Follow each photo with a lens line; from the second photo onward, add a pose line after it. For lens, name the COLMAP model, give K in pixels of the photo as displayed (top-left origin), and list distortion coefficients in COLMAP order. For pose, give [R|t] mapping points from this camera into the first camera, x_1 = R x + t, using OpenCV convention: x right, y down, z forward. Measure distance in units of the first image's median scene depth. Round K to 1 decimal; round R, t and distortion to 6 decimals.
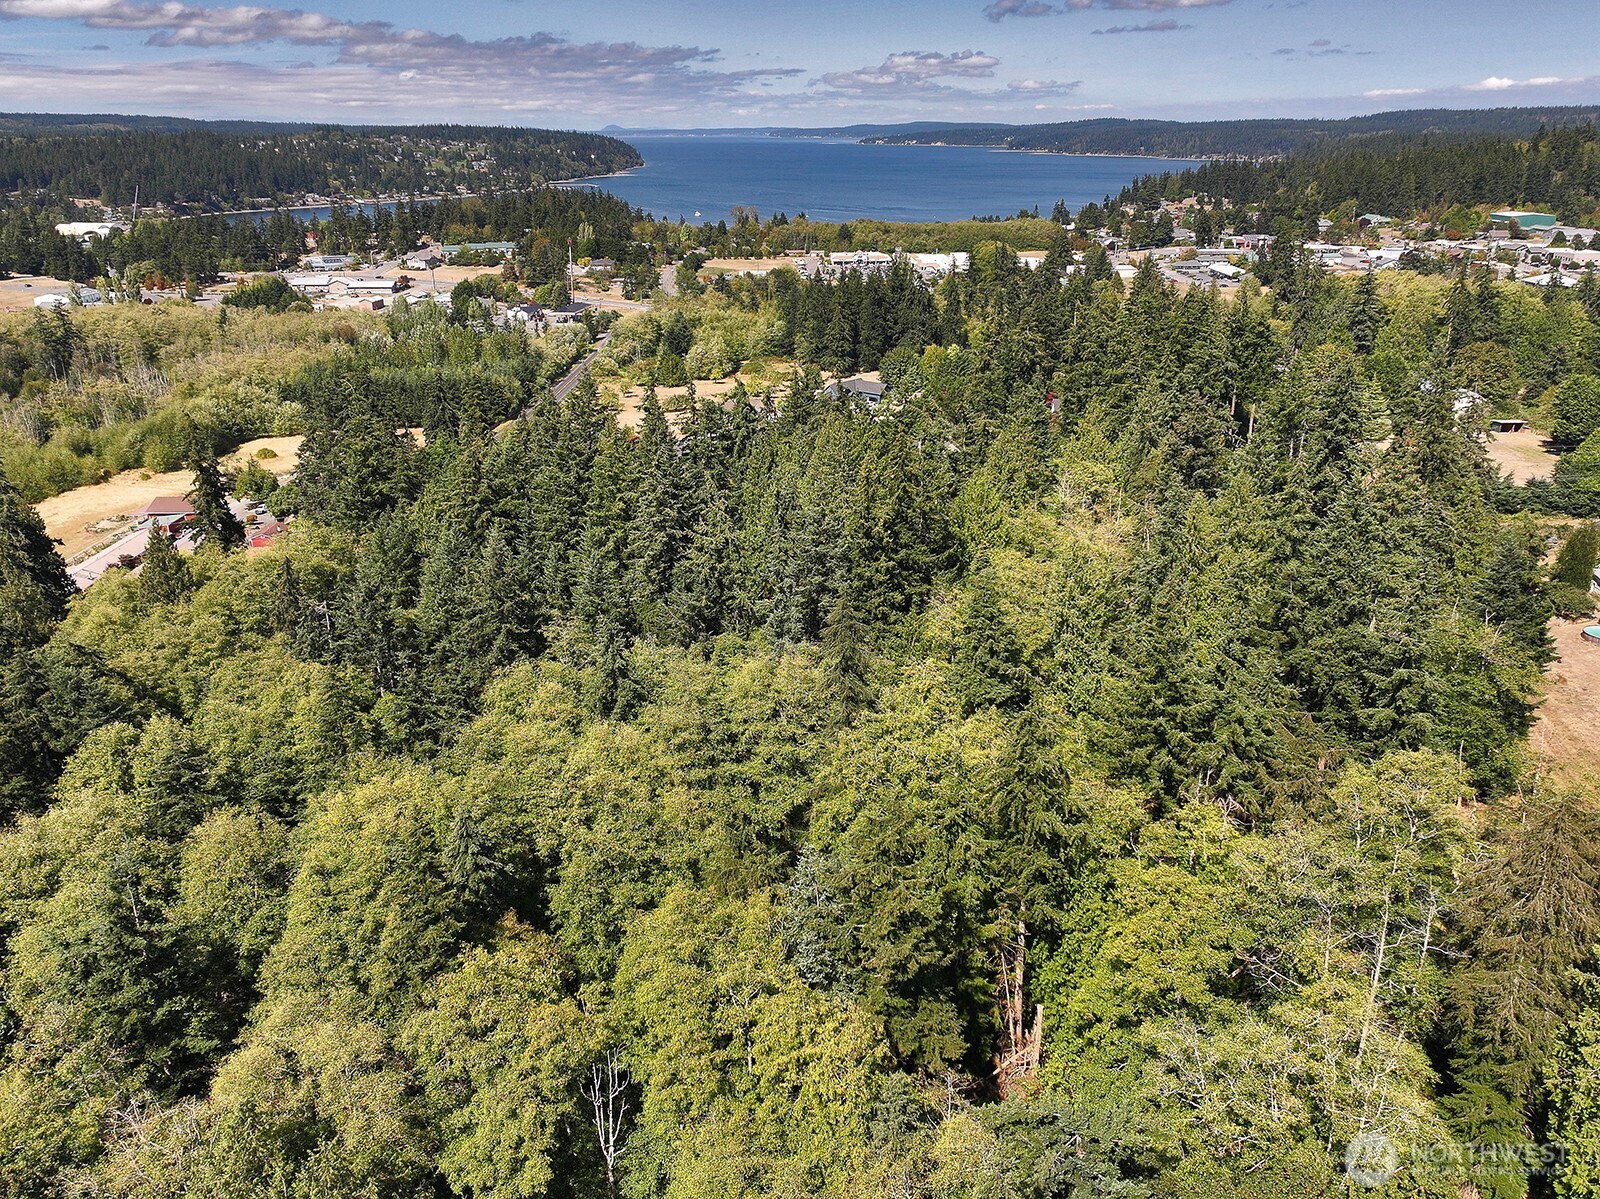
lens RADIAL K [[1283.9, 0, 805.1], [0, 1283.9, 603.1], [0, 0, 1]] dist [-0.012100, 0.024224]
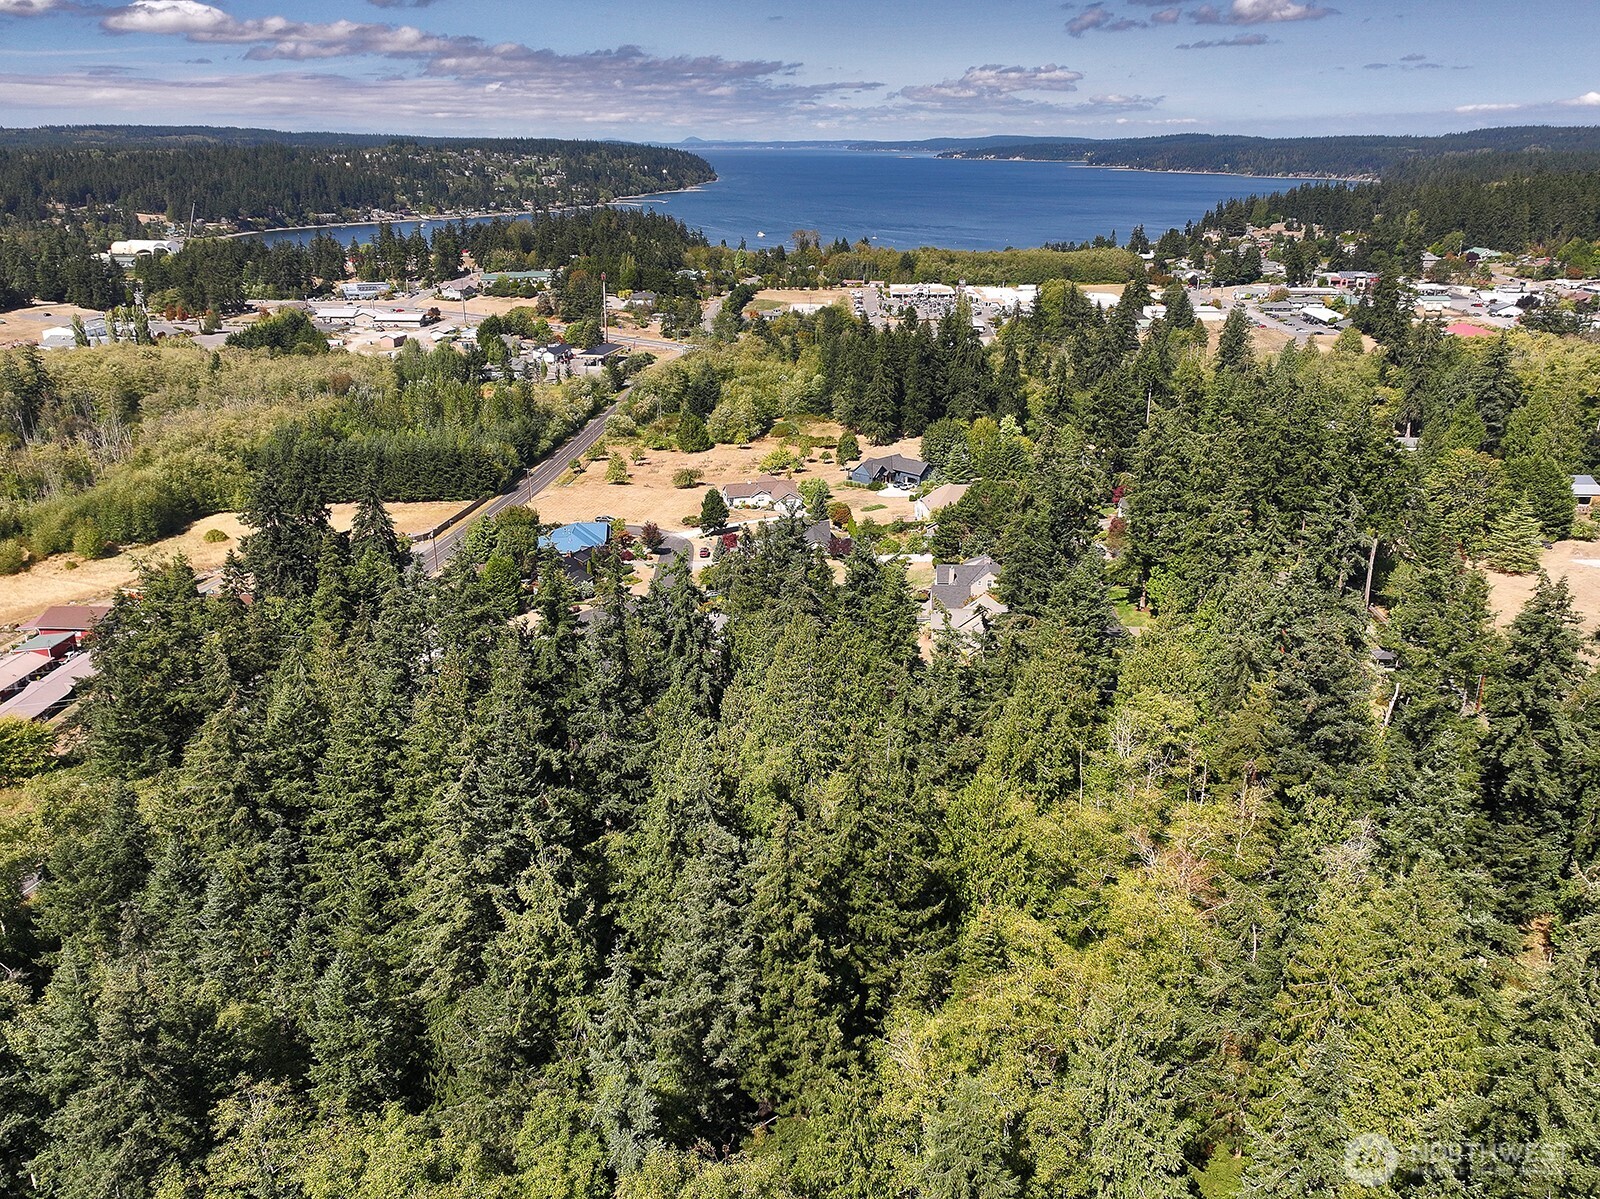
lens RADIAL K [[1283.9, 0, 796.8], [0, 1283.9, 597.7], [0, 0, 1]] dist [-0.012100, 0.024224]
pose [[0.997930, 0.026373, -0.058657, 0.024562], [-0.027100, 0.999565, -0.011638, -0.058426], [0.058325, 0.013204, 0.998210, 0.112866]]
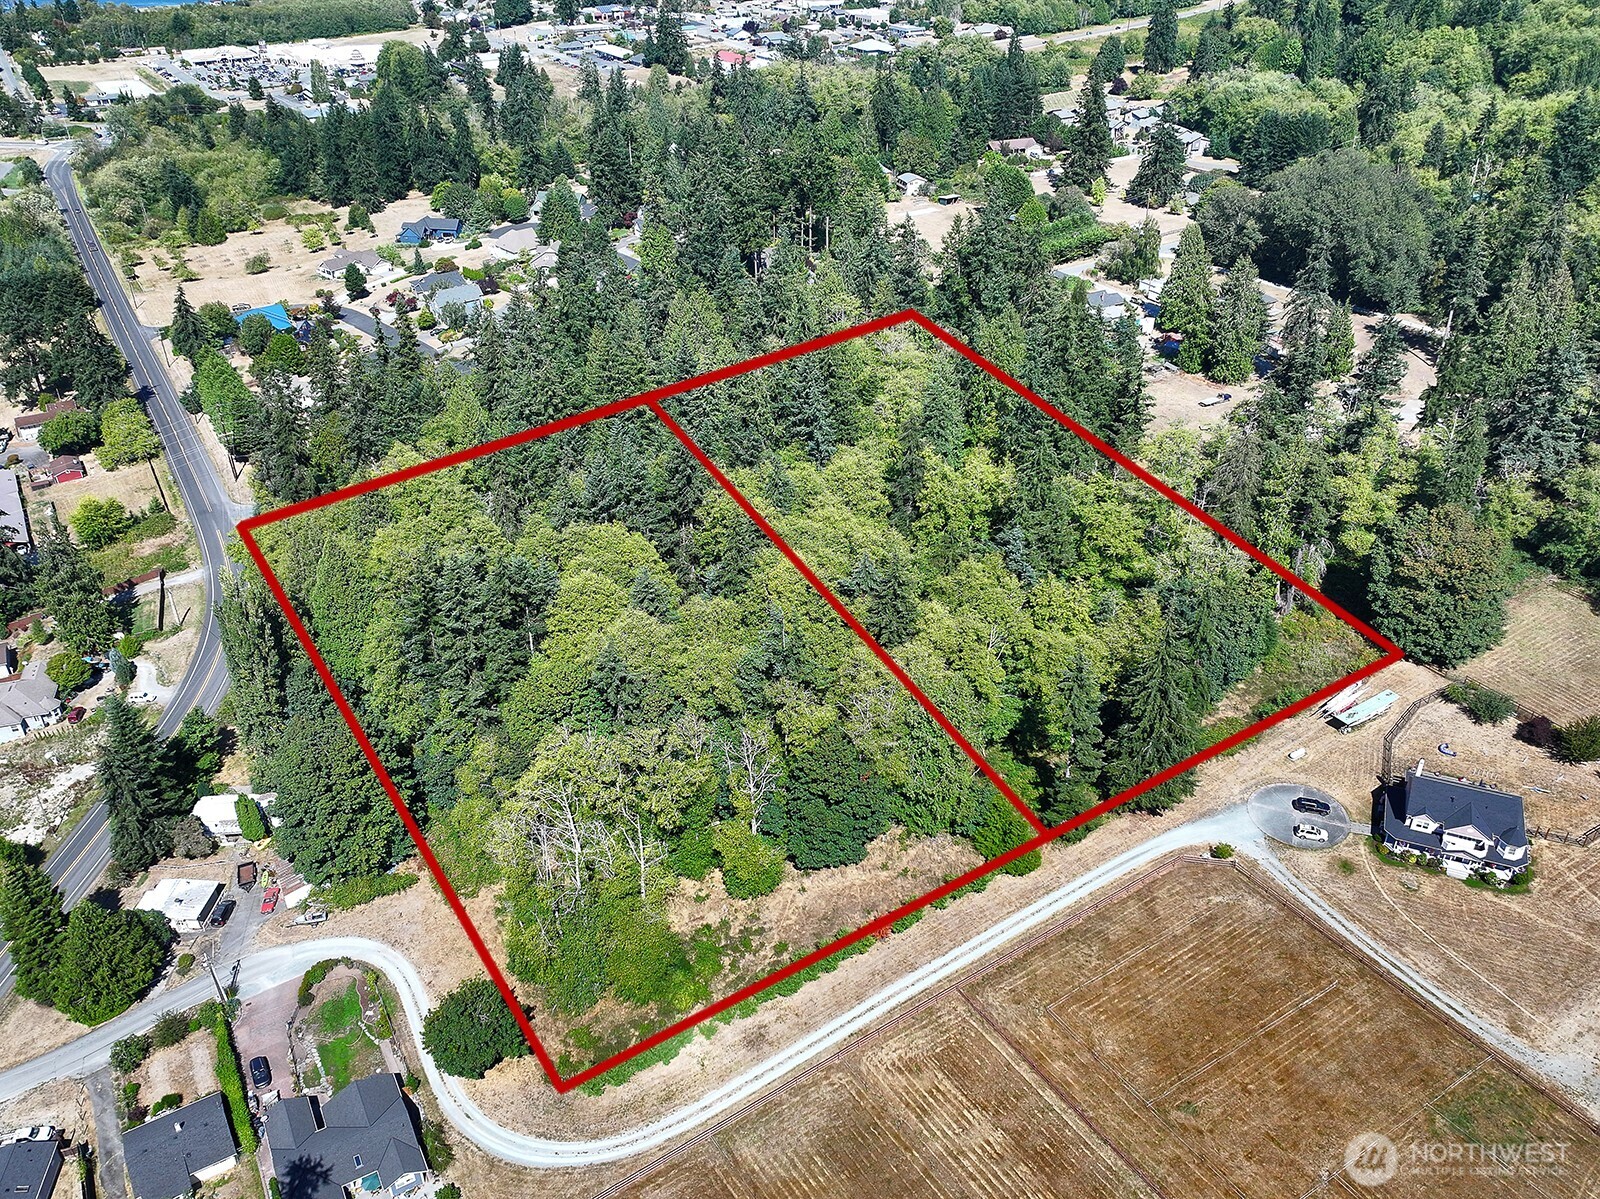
lens RADIAL K [[1283.9, 0, 814.5], [0, 1283.9, 600.9], [0, 0, 1]] dist [-0.012100, 0.024224]
pose [[0.846901, -0.272516, 0.456610, -0.241536], [0.182165, 0.955422, 0.232347, -0.048511], [-0.499574, -0.113597, 0.858791, -0.137994]]
